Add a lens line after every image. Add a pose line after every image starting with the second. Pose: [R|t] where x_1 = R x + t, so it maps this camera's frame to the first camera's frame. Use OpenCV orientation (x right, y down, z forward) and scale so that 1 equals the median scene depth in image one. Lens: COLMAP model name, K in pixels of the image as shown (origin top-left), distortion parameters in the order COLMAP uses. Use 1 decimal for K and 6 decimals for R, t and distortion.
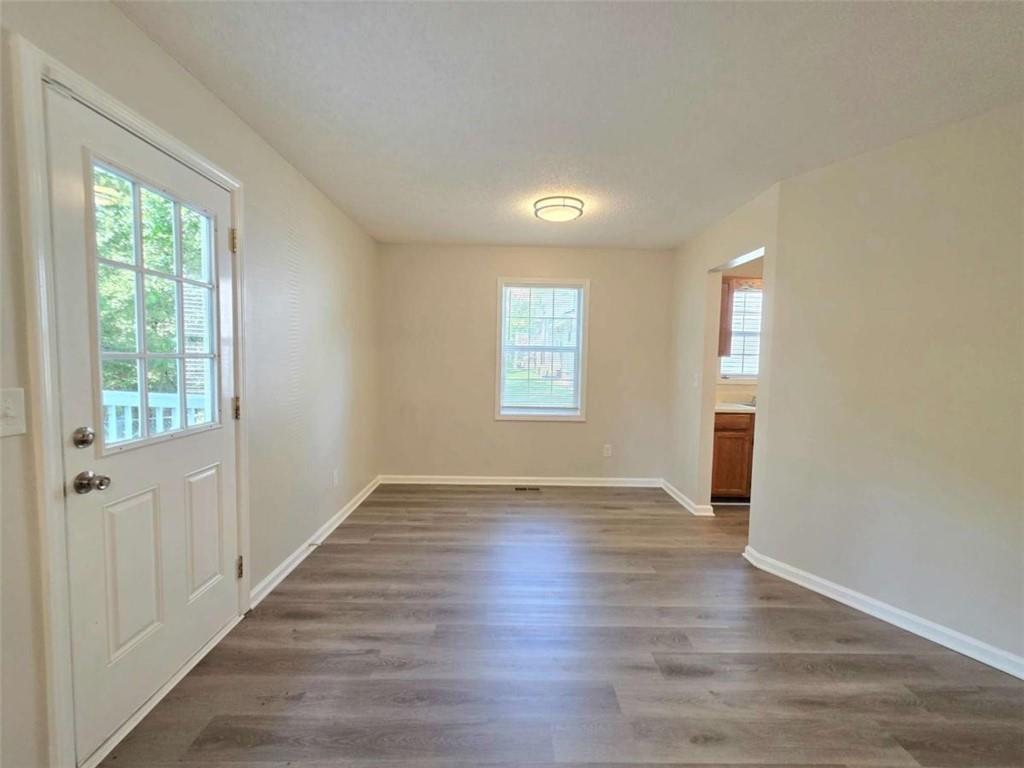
lens RADIAL K [[422.0, 0, 512.0], [0, 422.0, 384.0], [0, 0, 1]] dist [-0.000106, 0.000070]
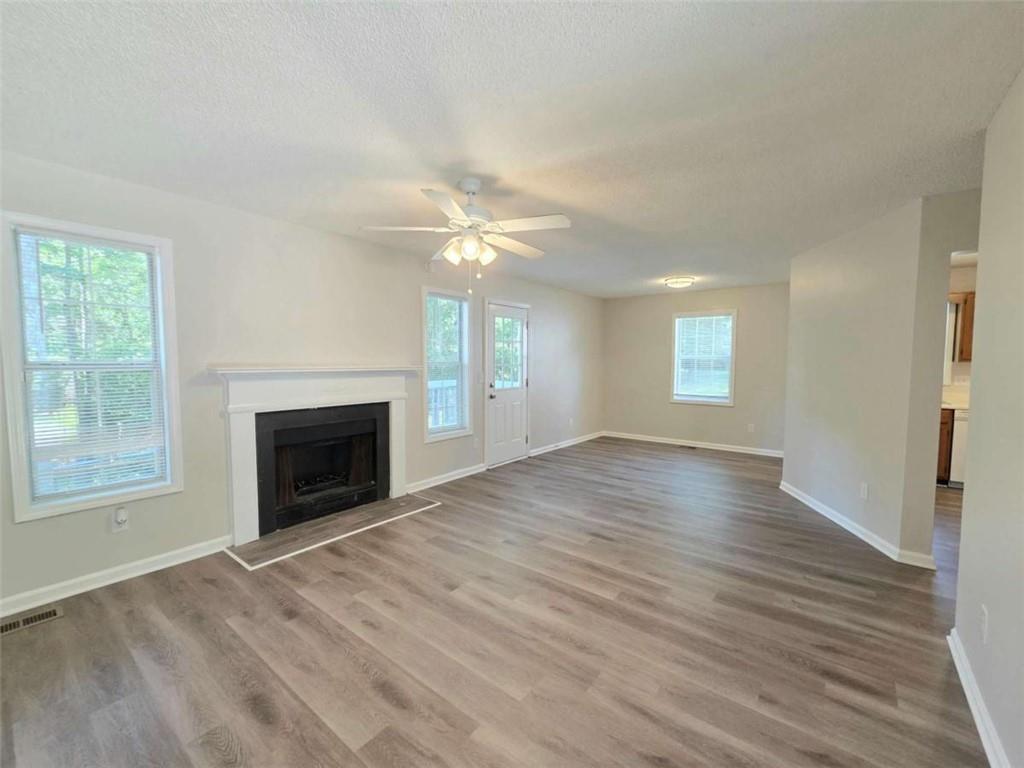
lens RADIAL K [[431.2, 0, 512.0], [0, 431.2, 384.0], [0, 0, 1]] dist [-0.001110, -0.000085]
pose [[0.770712, 0.020715, -0.636847, 0.575280], [-0.027933, 0.999609, -0.001290, 0.037337], [0.636572, 0.018784, 0.770989, -0.672307]]
